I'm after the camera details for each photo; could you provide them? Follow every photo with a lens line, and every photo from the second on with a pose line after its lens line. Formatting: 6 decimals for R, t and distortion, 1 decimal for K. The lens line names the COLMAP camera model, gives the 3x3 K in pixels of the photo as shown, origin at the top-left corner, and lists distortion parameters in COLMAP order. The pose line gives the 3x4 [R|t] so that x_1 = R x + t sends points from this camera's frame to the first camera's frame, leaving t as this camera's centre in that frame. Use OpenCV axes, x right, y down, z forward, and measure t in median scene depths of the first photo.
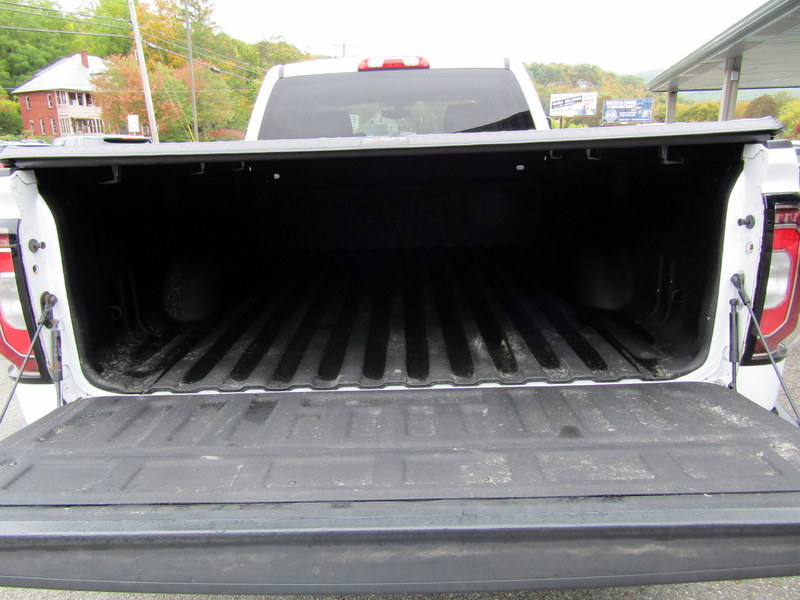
lens RADIAL K [[570.0, 0, 396.9], [0, 570.0, 297.6], [0, 0, 1]] dist [0.004180, -0.013007]
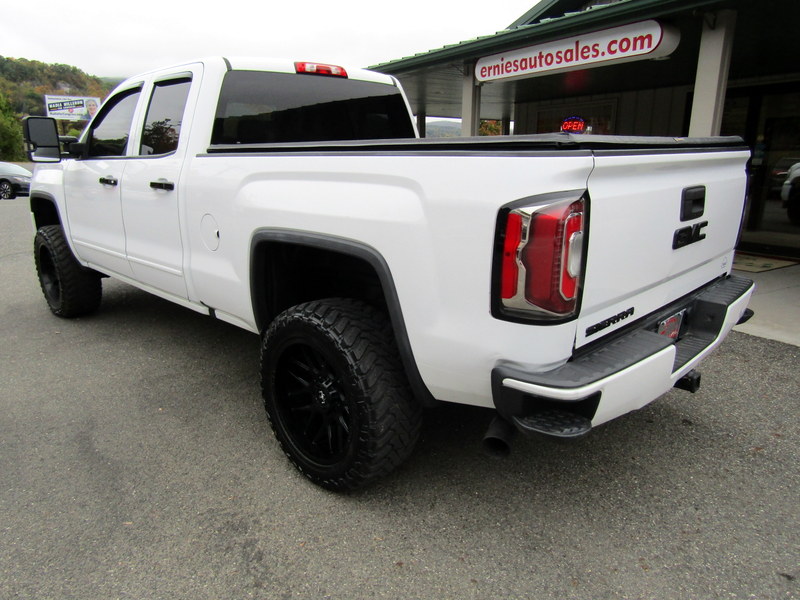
lens RADIAL K [[570.0, 0, 396.9], [0, 570.0, 297.6], [0, 0, 1]] dist [0.004180, -0.013007]
pose [[0.689907, -0.150573, 0.708065, -0.042224], [0.161649, 0.985474, 0.052062, -0.000599], [-0.705619, 0.078540, 0.704225, 0.008709]]
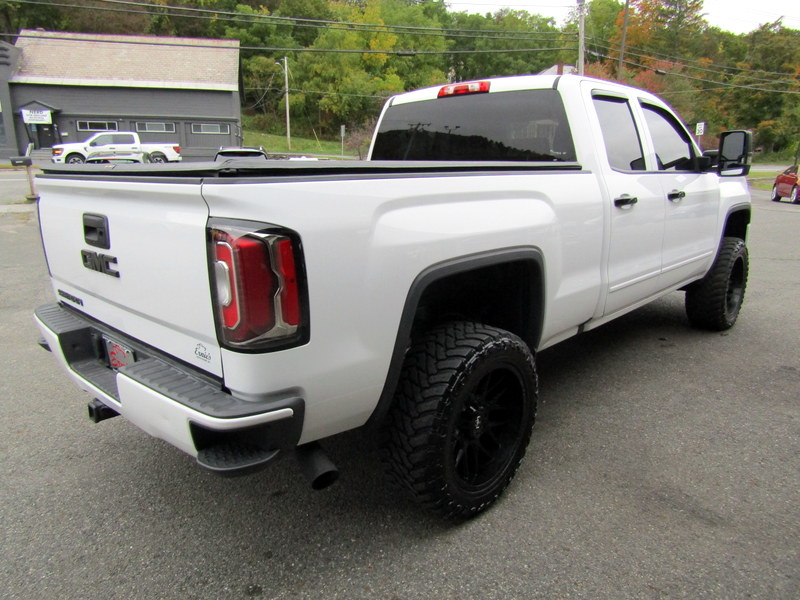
lens RADIAL K [[556.0, 0, 400.8], [0, 556.0, 313.1], [0, 0, 1]] dist [0.006854, -0.005422]
pose [[0.724654, 0.205929, -0.657624, 0.038803], [-0.187505, 0.977222, 0.099392, -0.004362], [0.663113, 0.051283, 0.746761, 0.008504]]
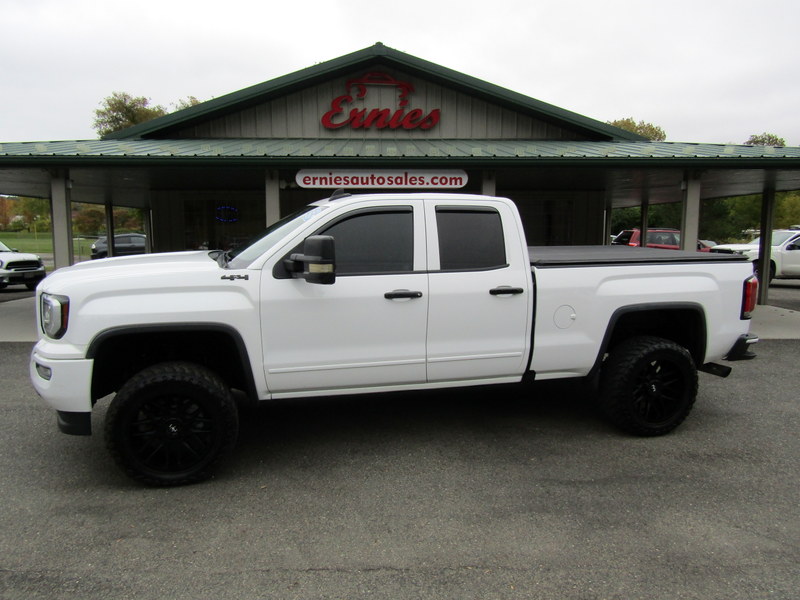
lens RADIAL K [[570.0, 0, 396.9], [0, 570.0, 297.6], [0, 0, 1]] dist [0.004180, -0.013007]
pose [[-0.286396, -0.098736, 0.953010, -0.083215], [0.241448, 0.955136, 0.171515, -0.027347], [-0.927190, 0.279223, -0.249707, 0.094550]]
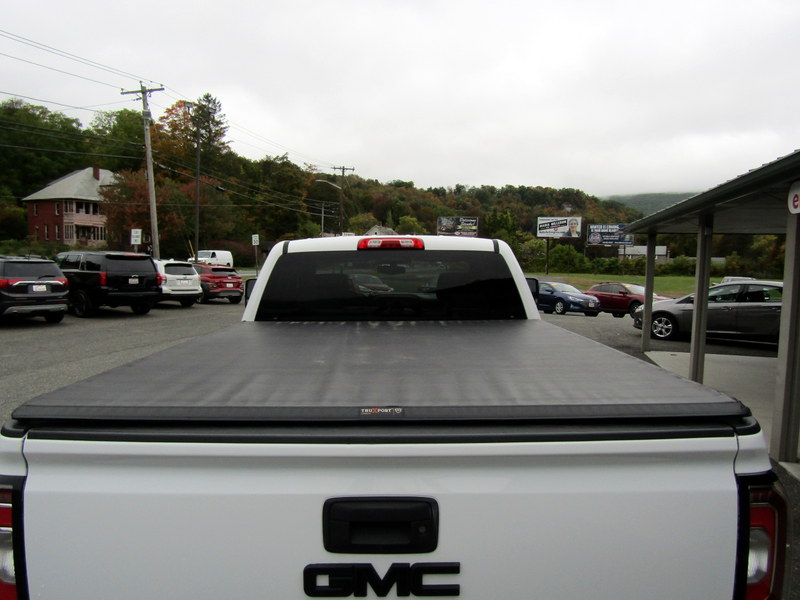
lens RADIAL K [[570.0, 0, 396.9], [0, 570.0, 297.6], [0, 0, 1]] dist [0.004180, -0.013007]
pose [[0.999460, 0.029767, 0.013880, -0.000262], [-0.026603, 0.981537, -0.189415, -0.006067], [-0.019262, 0.188944, 0.981799, -0.001919]]
